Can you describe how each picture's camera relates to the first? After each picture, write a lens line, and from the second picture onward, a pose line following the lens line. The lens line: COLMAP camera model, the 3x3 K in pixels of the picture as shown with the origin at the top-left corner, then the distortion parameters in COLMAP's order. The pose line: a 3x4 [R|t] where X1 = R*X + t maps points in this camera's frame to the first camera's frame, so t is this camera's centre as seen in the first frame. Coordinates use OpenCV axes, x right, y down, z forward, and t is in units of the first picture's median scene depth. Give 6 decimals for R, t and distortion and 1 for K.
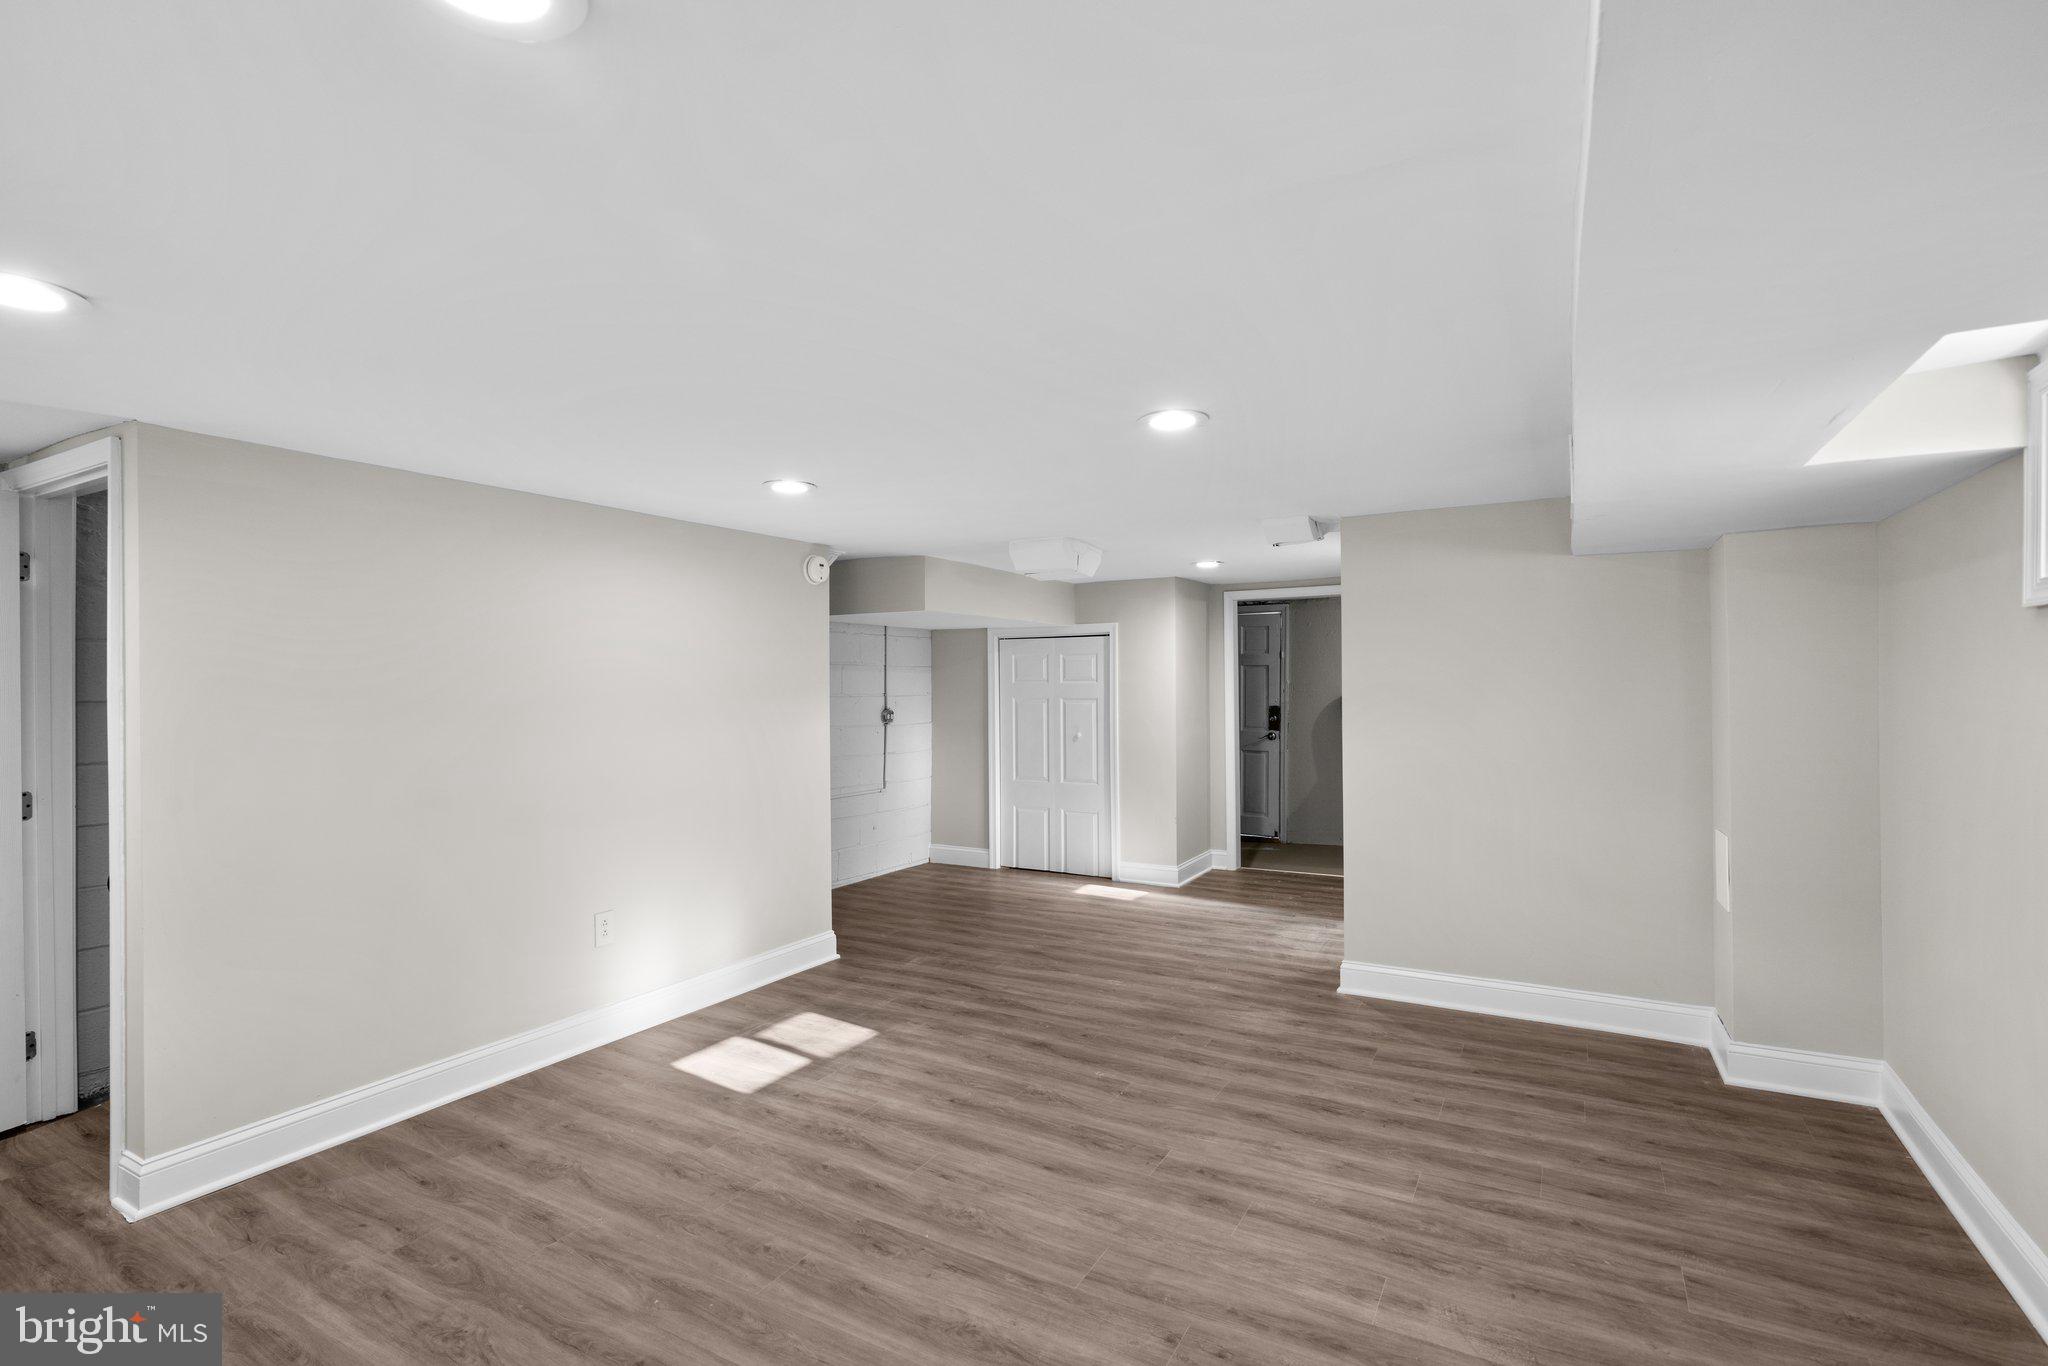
lens RADIAL K [[957.2, 0, 1010.9], [0, 957.2, 665.0], [0, 0, 1]] dist [-0.014644, 0.010685]
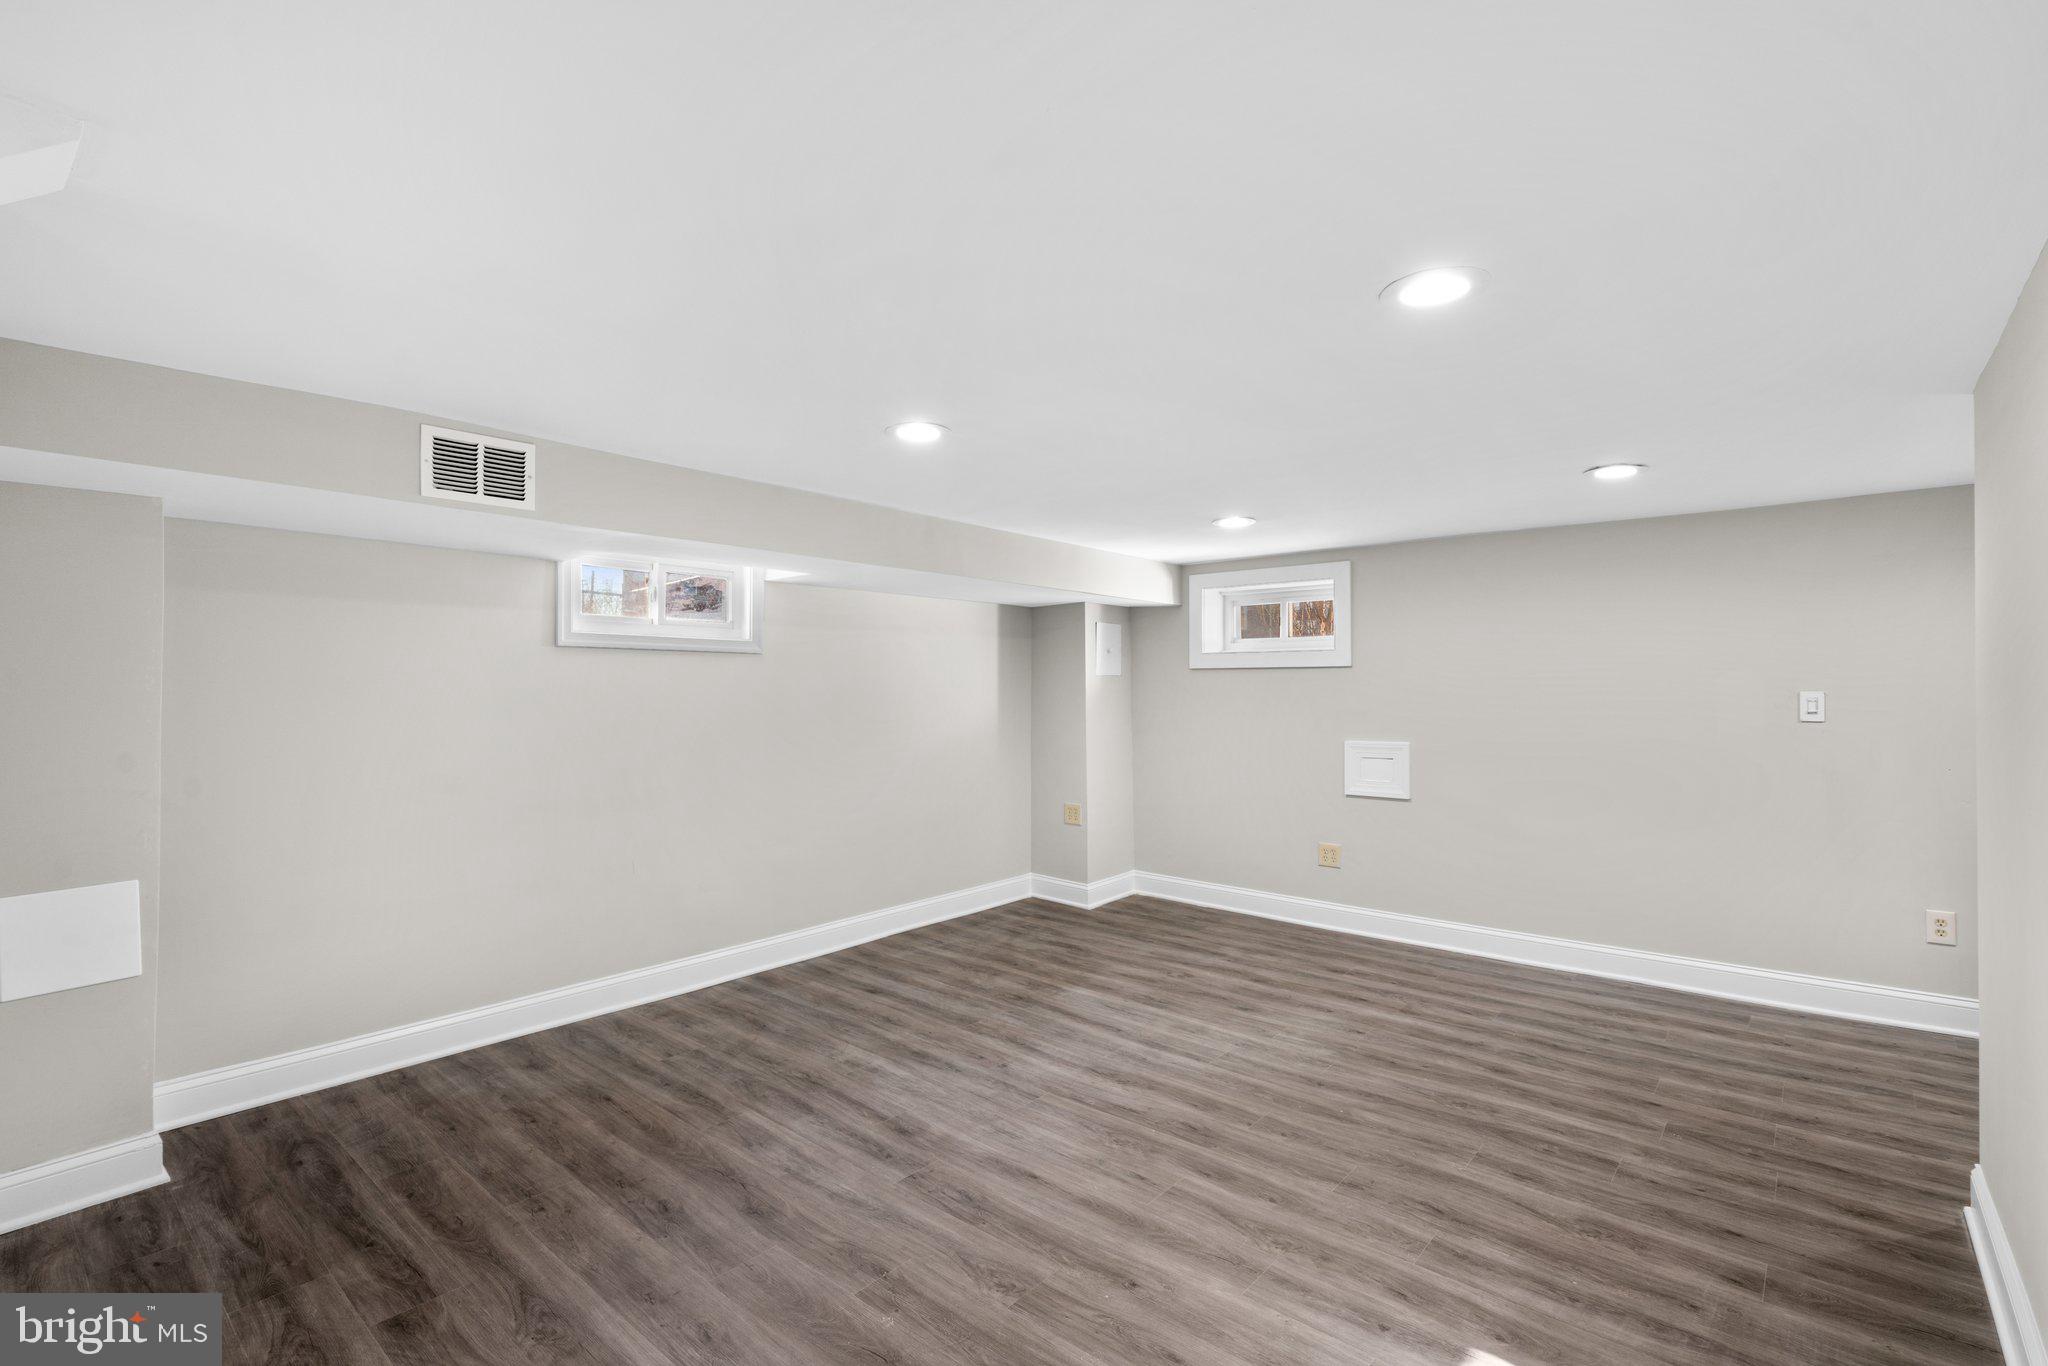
lens RADIAL K [[929.8, 0, 1025.7], [0, 929.8, 684.6], [0, 0, 1]] dist [-0.003031, 0.000194]
pose [[-0.984760, 0.011164, 0.173559, -0.110214], [0.005866, 0.999502, -0.031009, 0.050847], [-0.173819, -0.029518, -0.984335, 1.750030]]
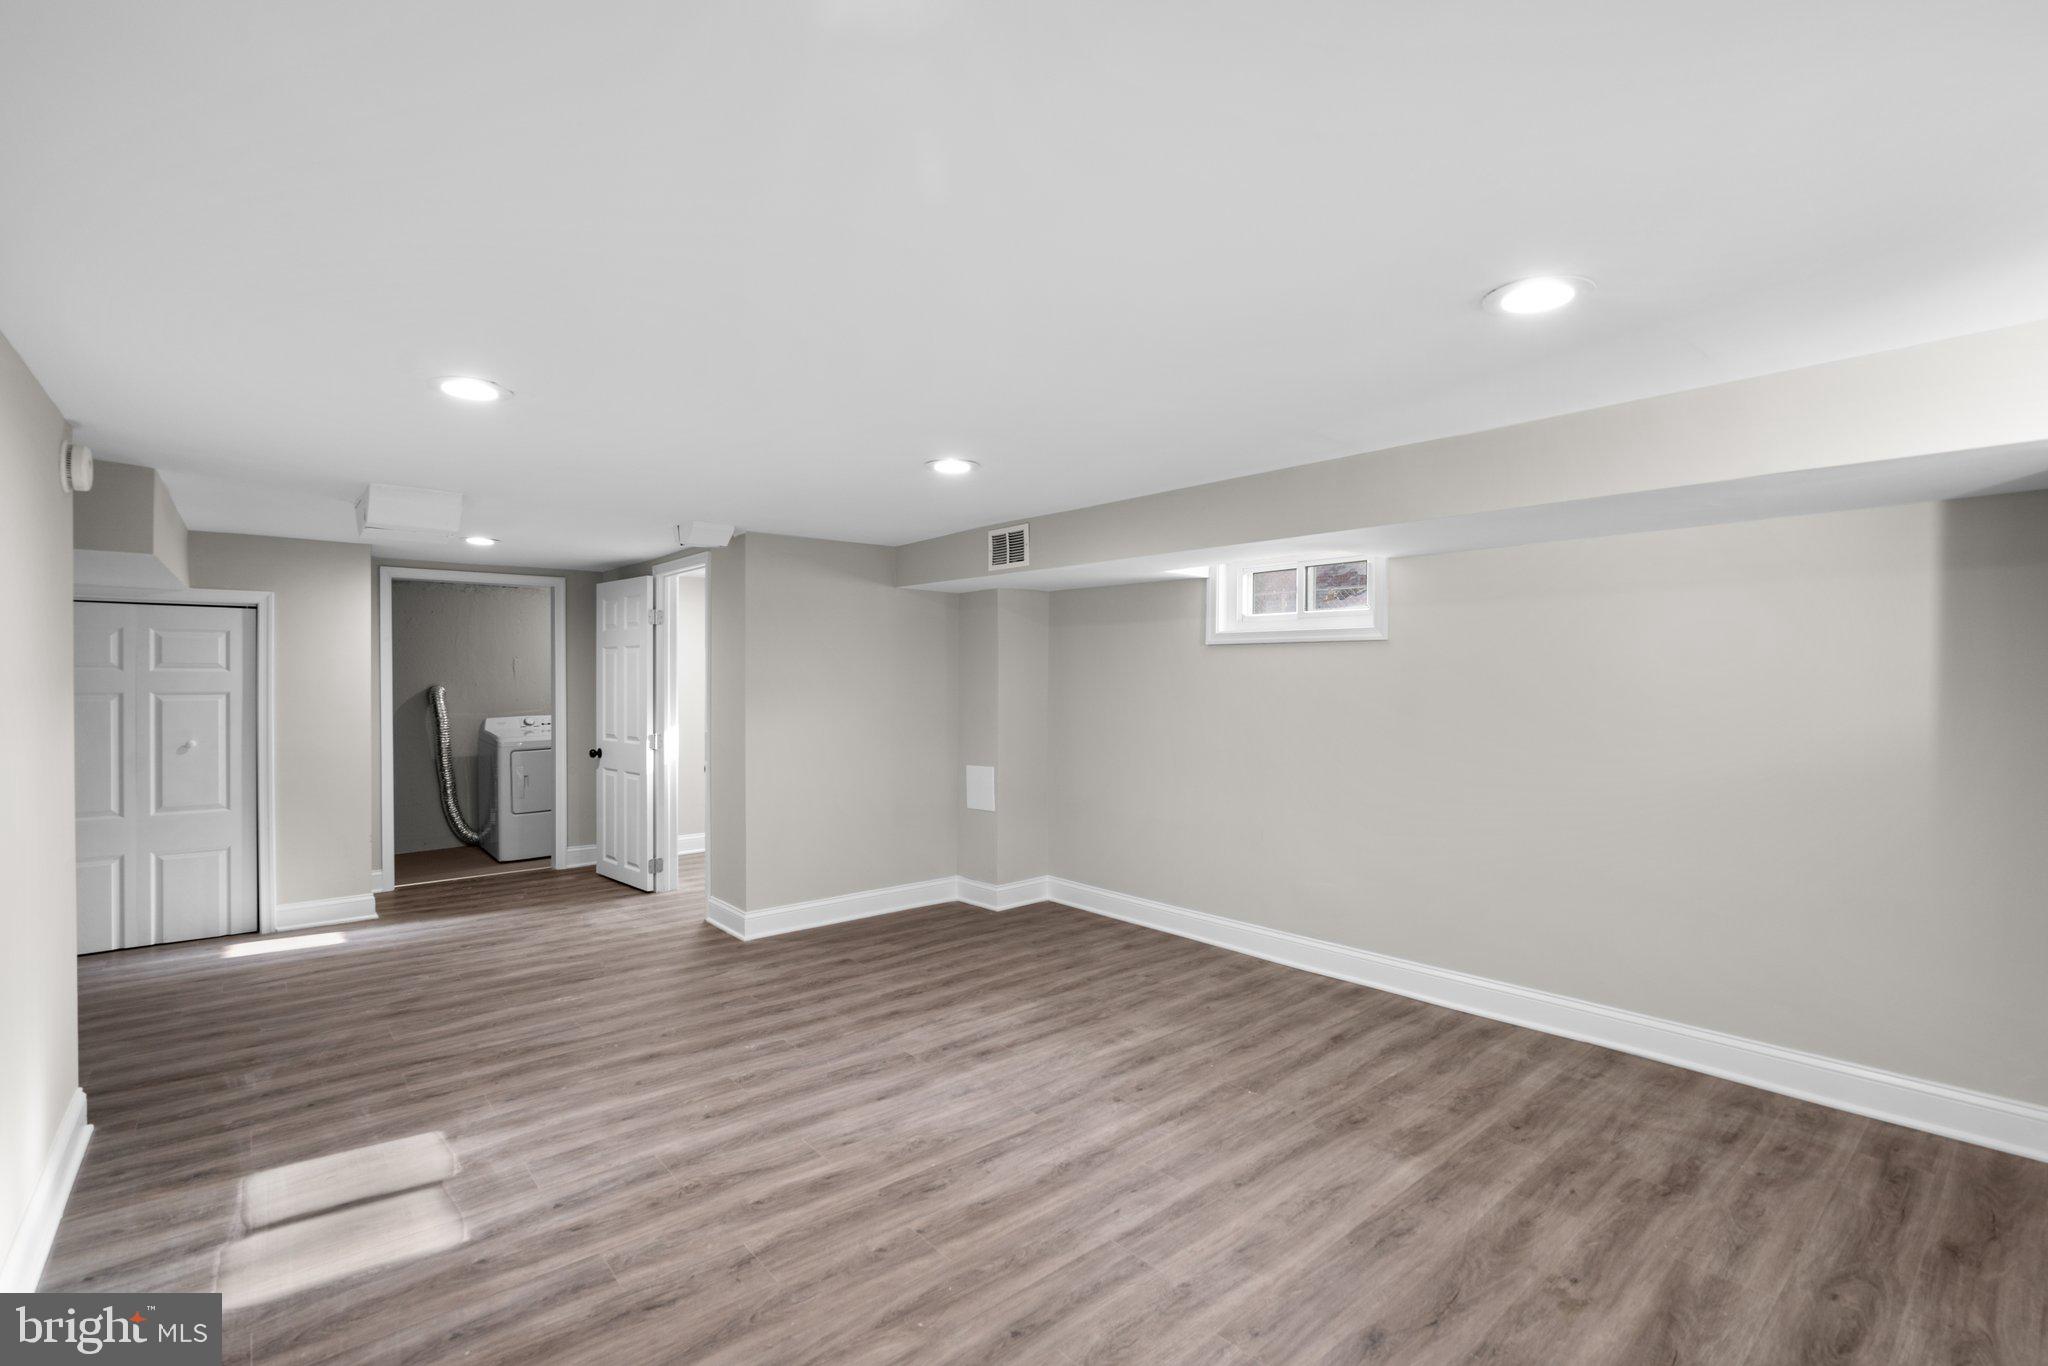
lens RADIAL K [[929.8, 0, 1025.7], [0, 929.8, 684.6], [0, 0, 1]] dist [-0.003031, 0.000194]
pose [[0.327638, 0.001695, 0.944802, -0.850790], [-0.023417, 0.999706, 0.006327, 0.023525], [-0.944513, -0.024197, 0.327581, 0.439951]]
